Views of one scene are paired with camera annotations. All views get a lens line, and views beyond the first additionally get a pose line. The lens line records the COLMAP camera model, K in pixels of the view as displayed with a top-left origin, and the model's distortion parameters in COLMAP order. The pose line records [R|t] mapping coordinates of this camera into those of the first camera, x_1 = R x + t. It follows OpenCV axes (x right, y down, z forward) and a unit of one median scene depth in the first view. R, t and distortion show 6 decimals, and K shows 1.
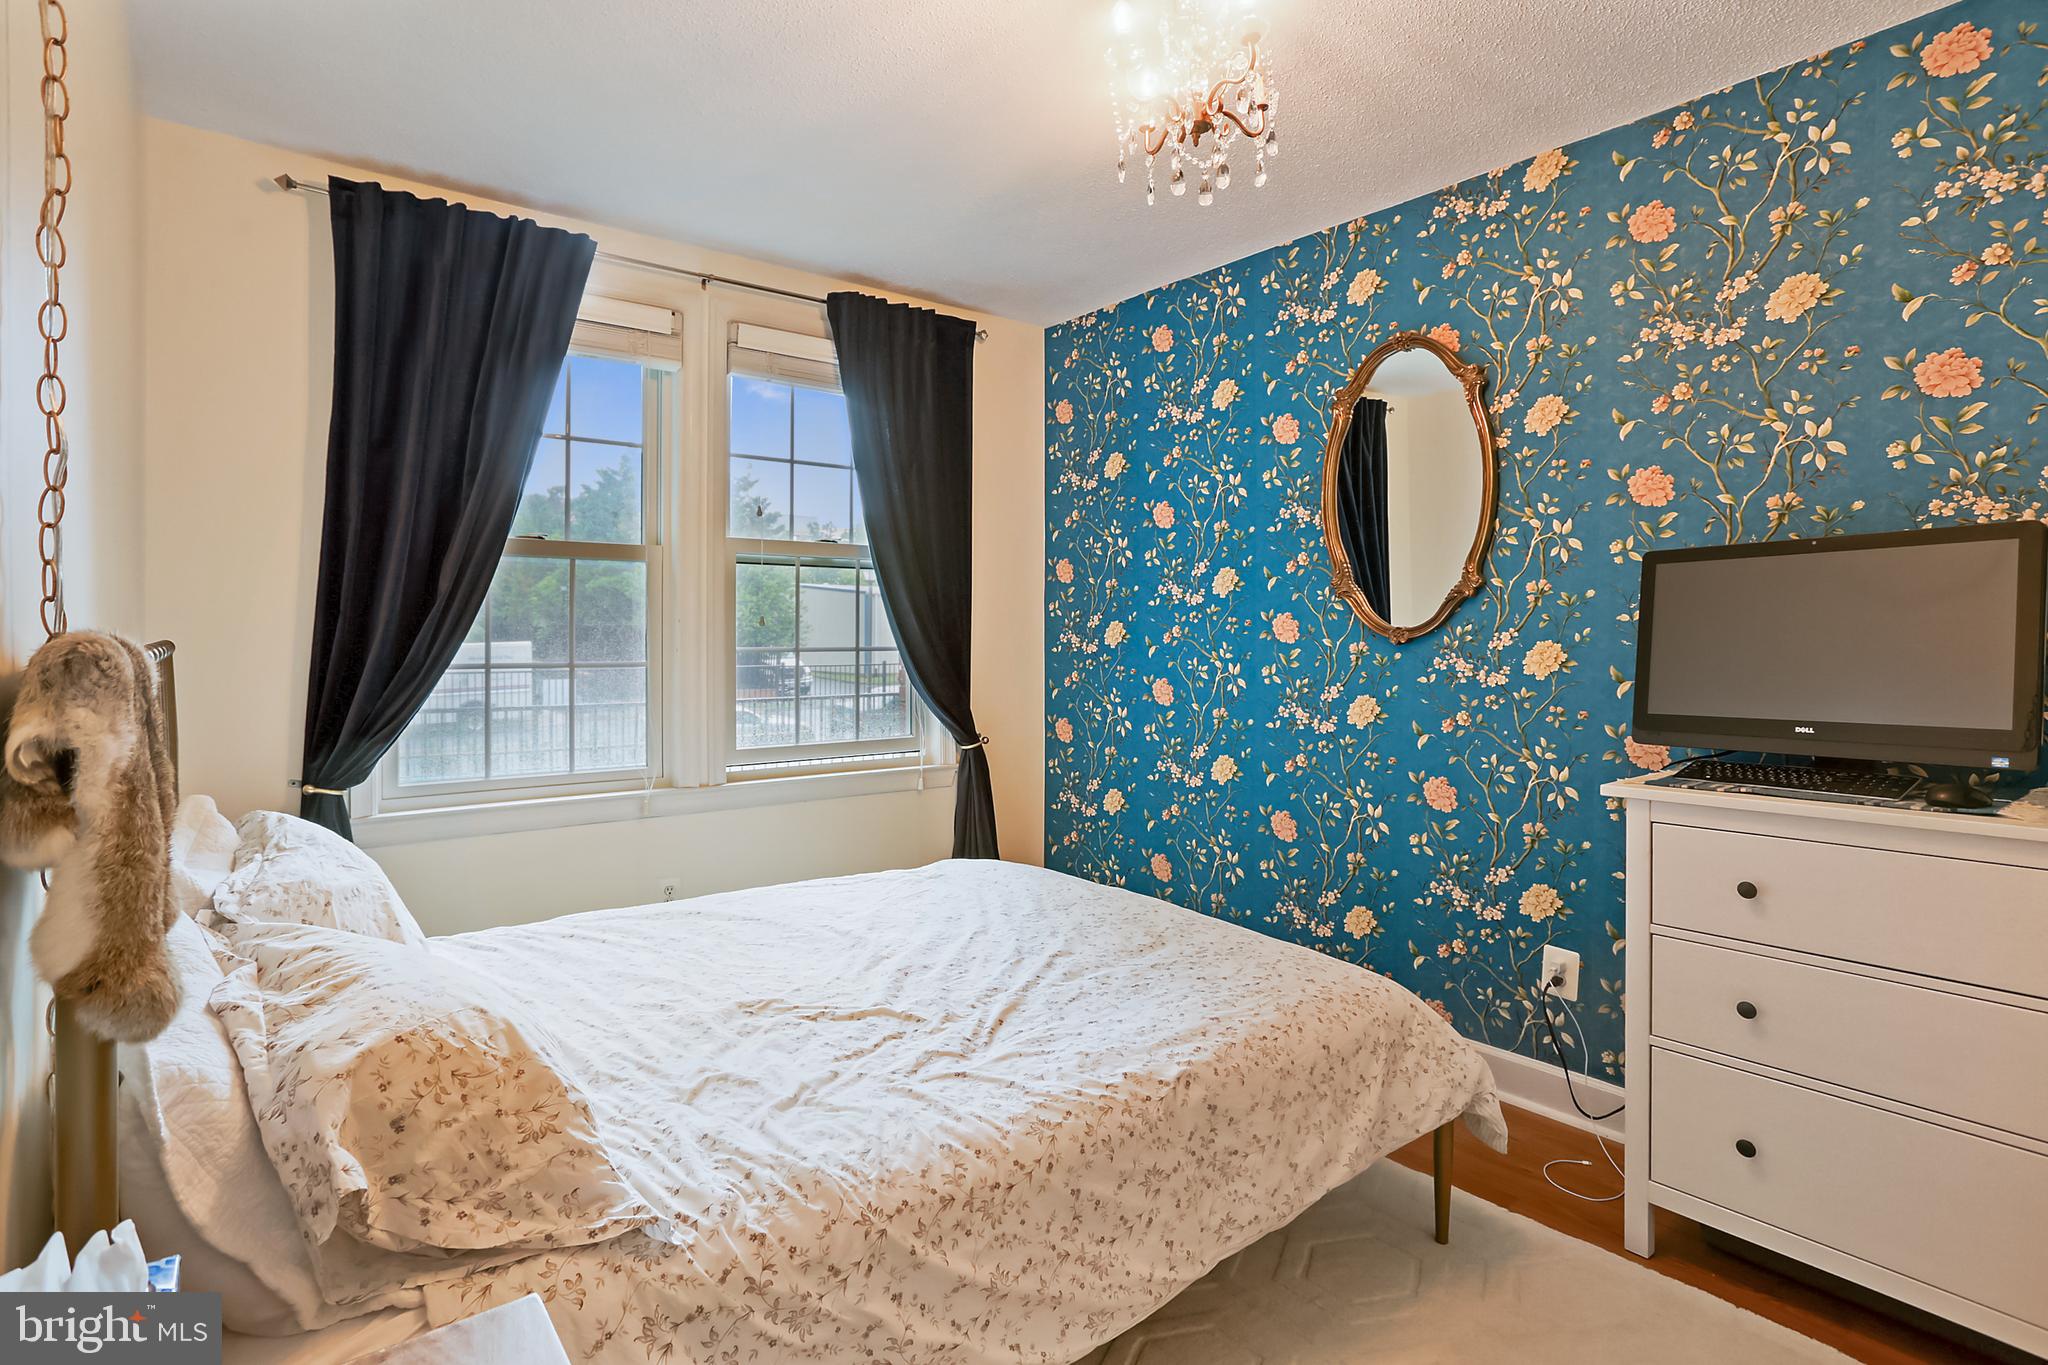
lens RADIAL K [[1030.8, 0, 1000.1], [0, 1030.8, 646.3], [0, 0, 1]] dist [-0.059857, 0.040437]
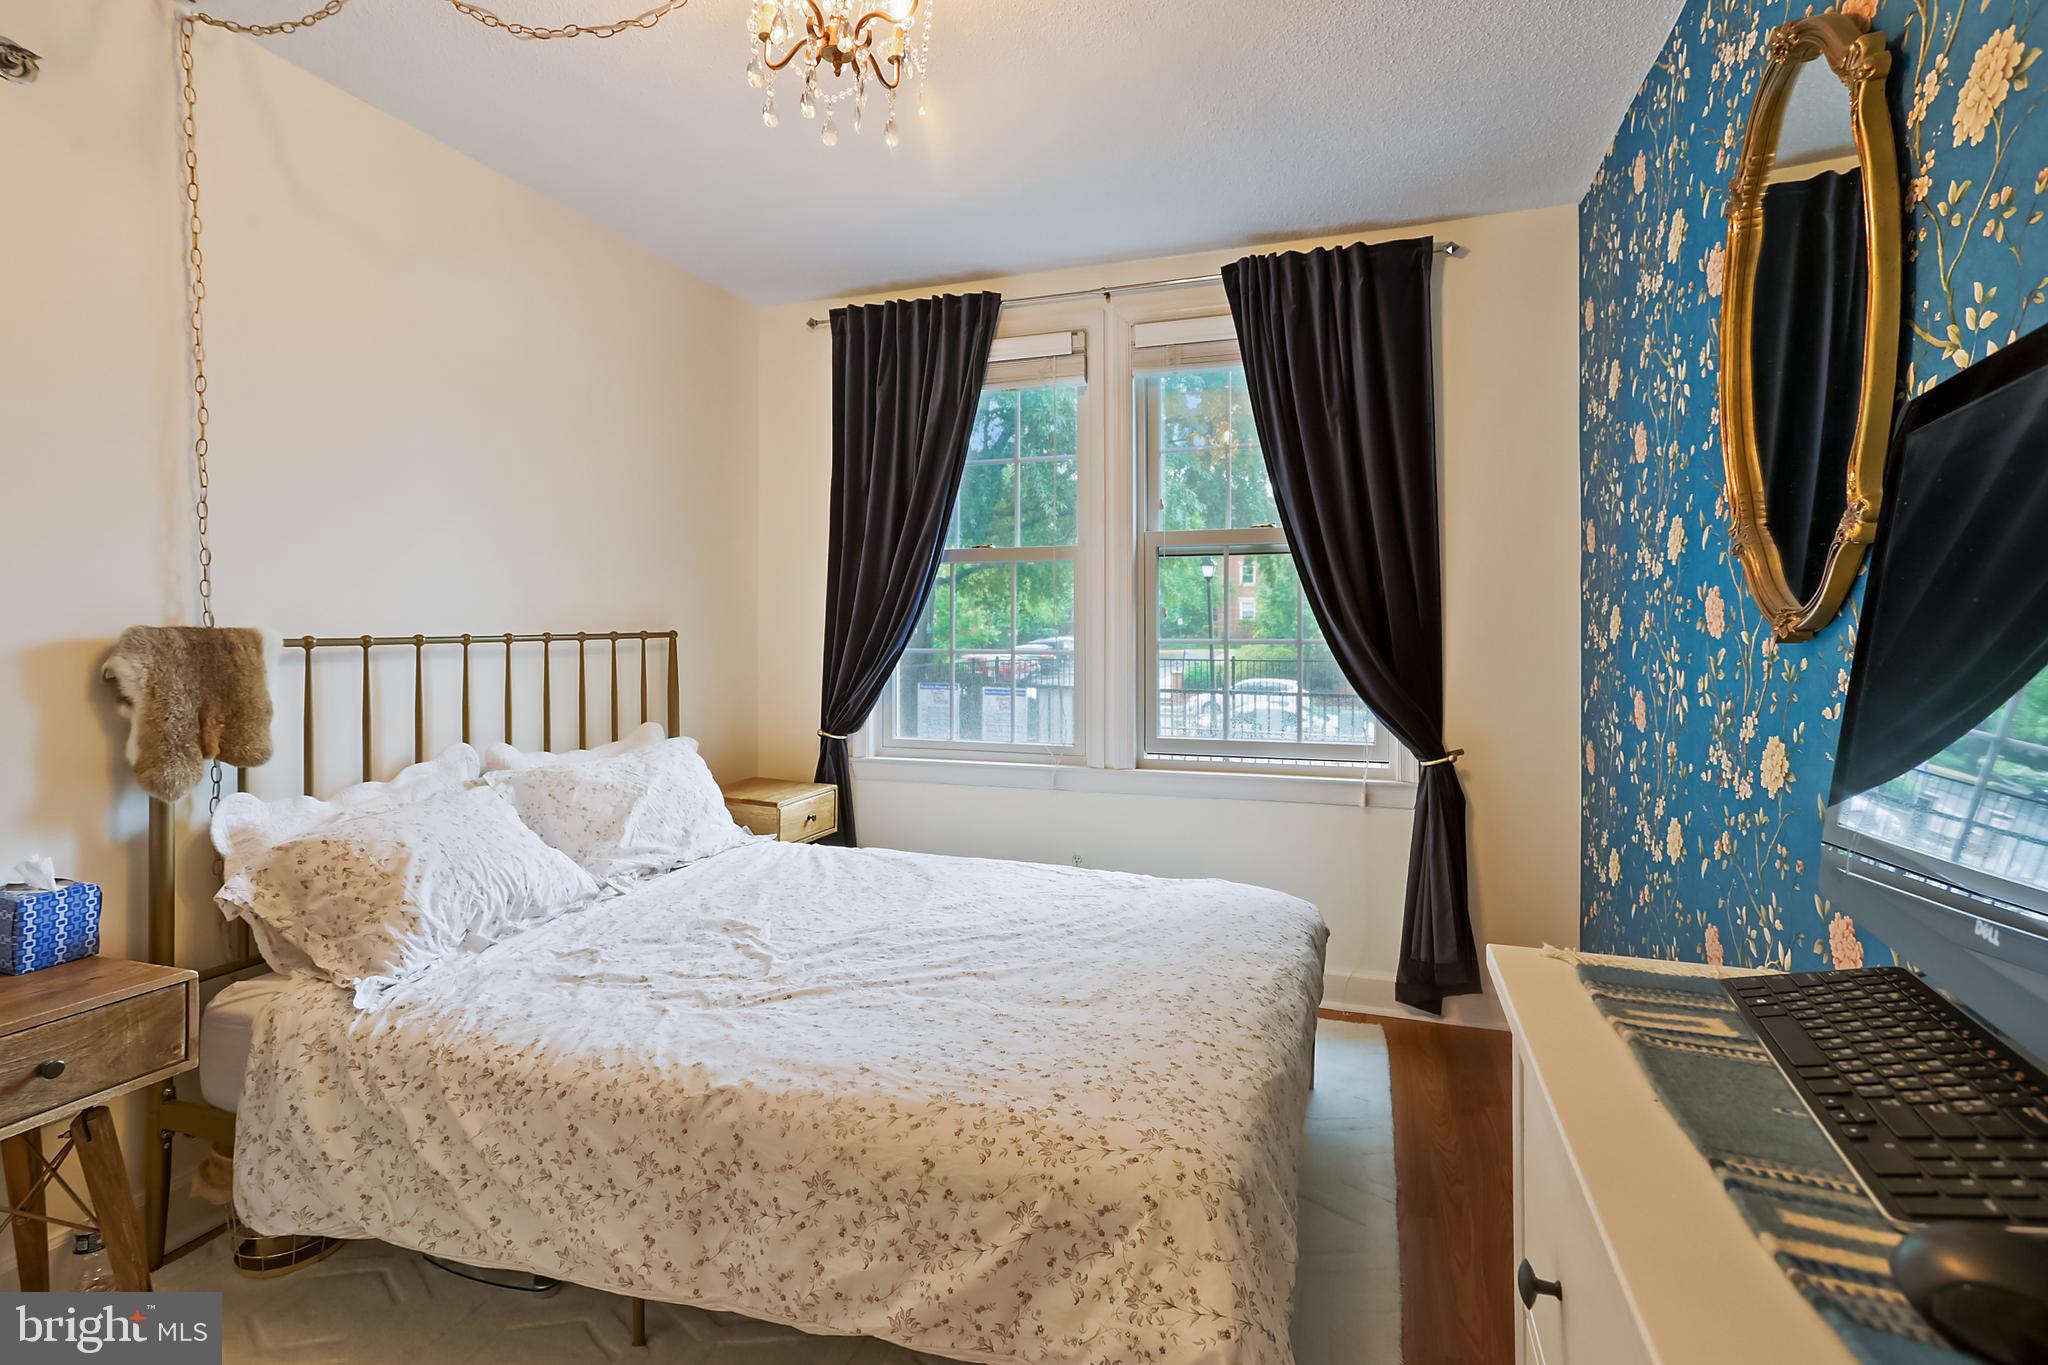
lens RADIAL K [[1000.7, 0, 1003.1], [0, 1000.7, 637.3], [0, 0, 1]] dist [-0.038557, 0.040931]
pose [[0.534679, 0.006427, -0.845031, 0.643090], [-0.007552, 0.999967, 0.002827, -0.002487], [0.845022, 0.004870, 0.534710, 0.424545]]
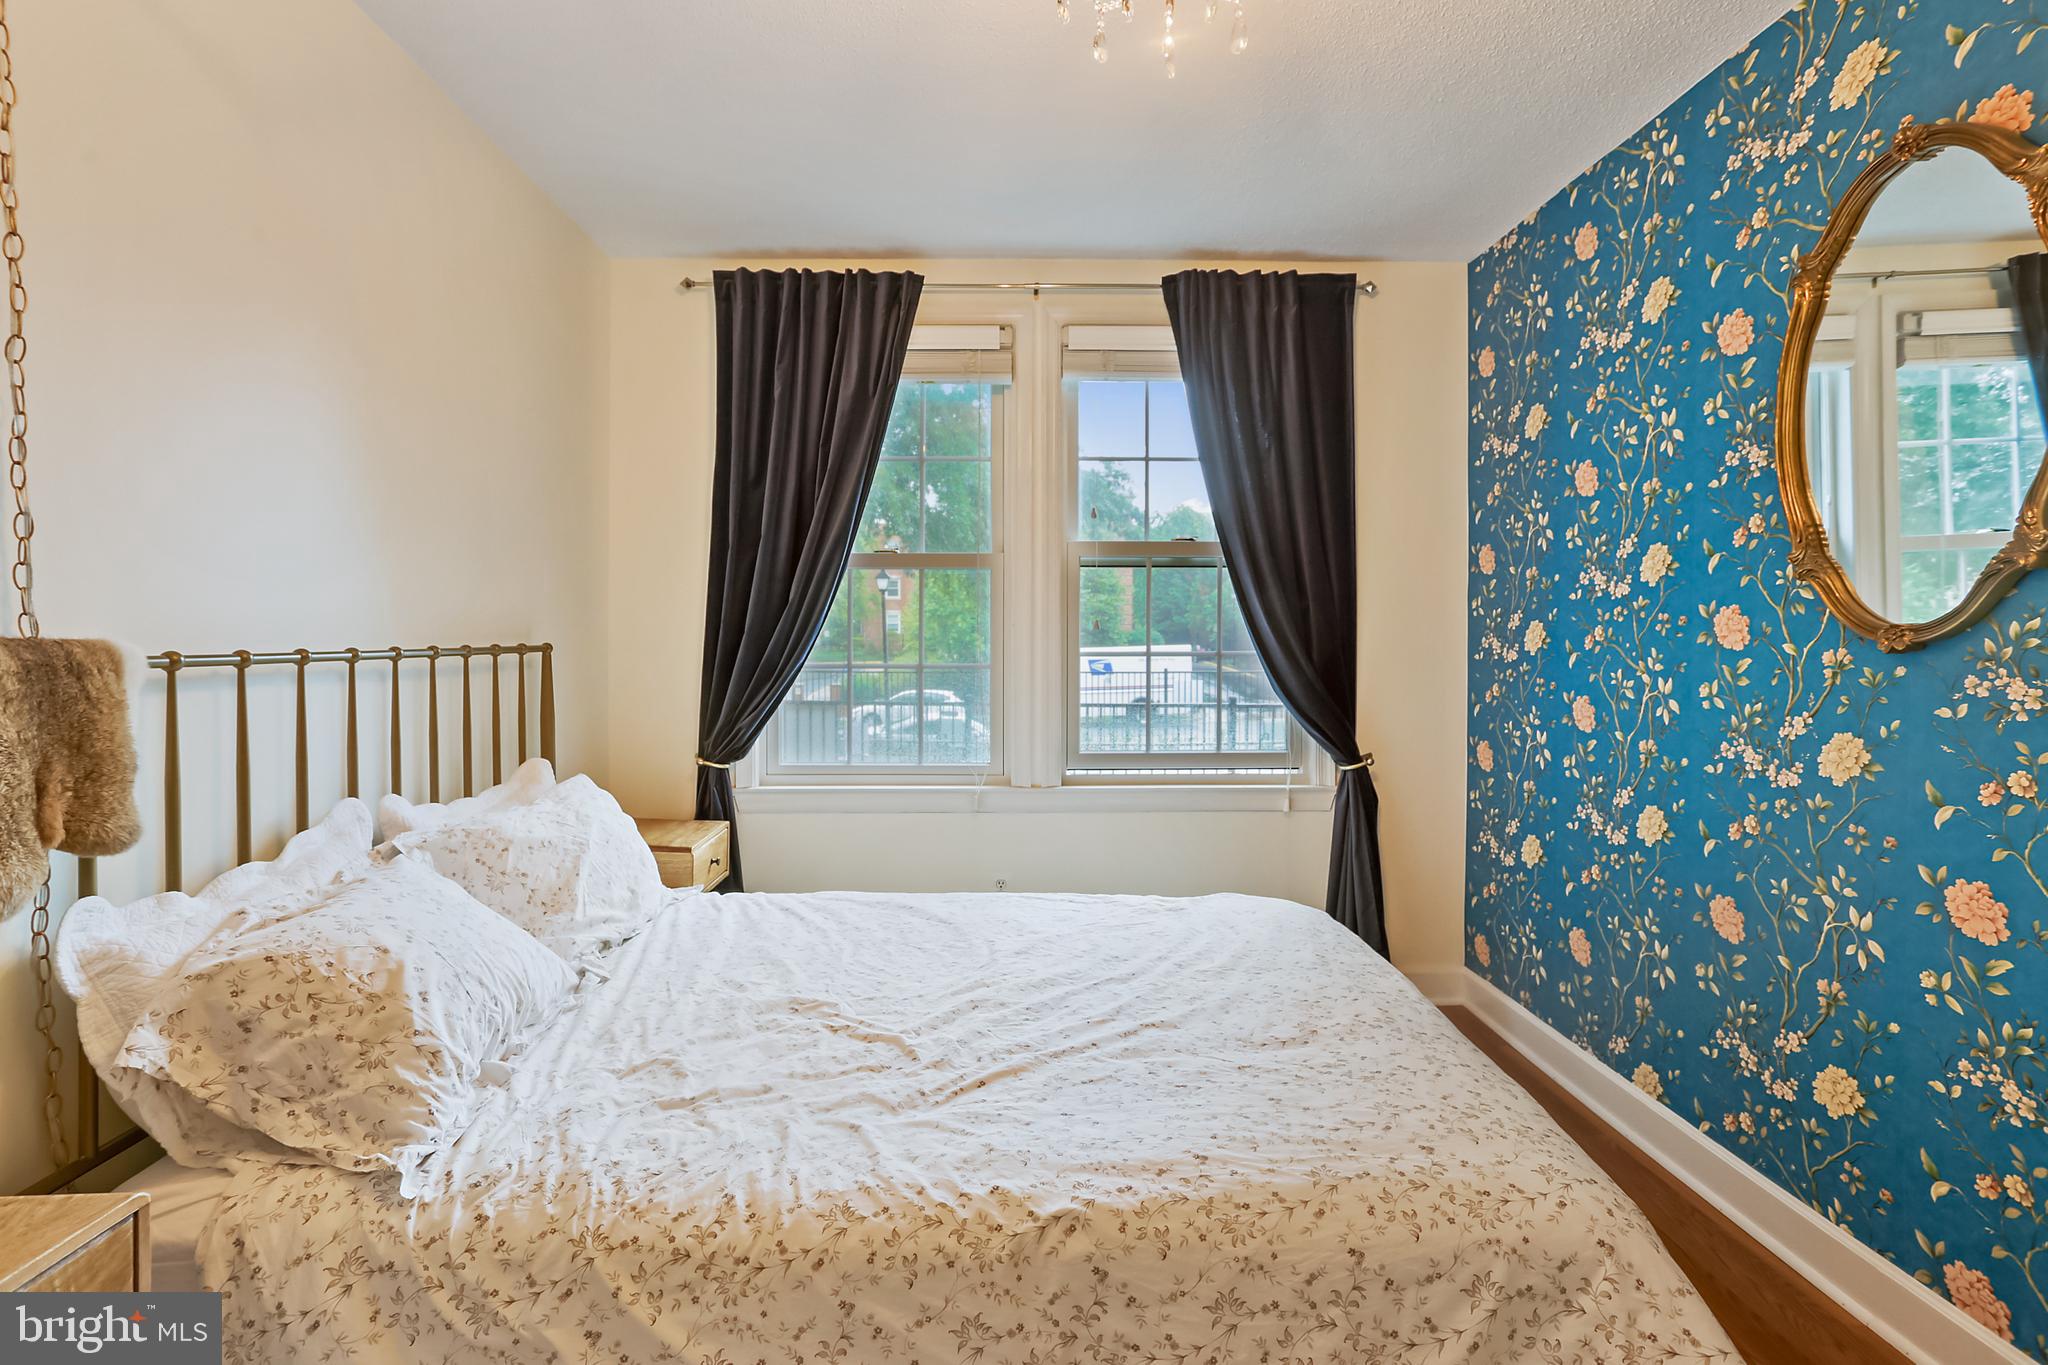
lens RADIAL K [[996.2, 0, 1001.7], [0, 996.2, 658.9], [0, 0, 1]] dist [-0.045401, 0.035349]
pose [[0.796831, 0.010694, -0.604108, 0.341966], [-0.005763, 0.999932, 0.010099, -0.001185], [0.604175, -0.004565, 0.796838, 0.227685]]
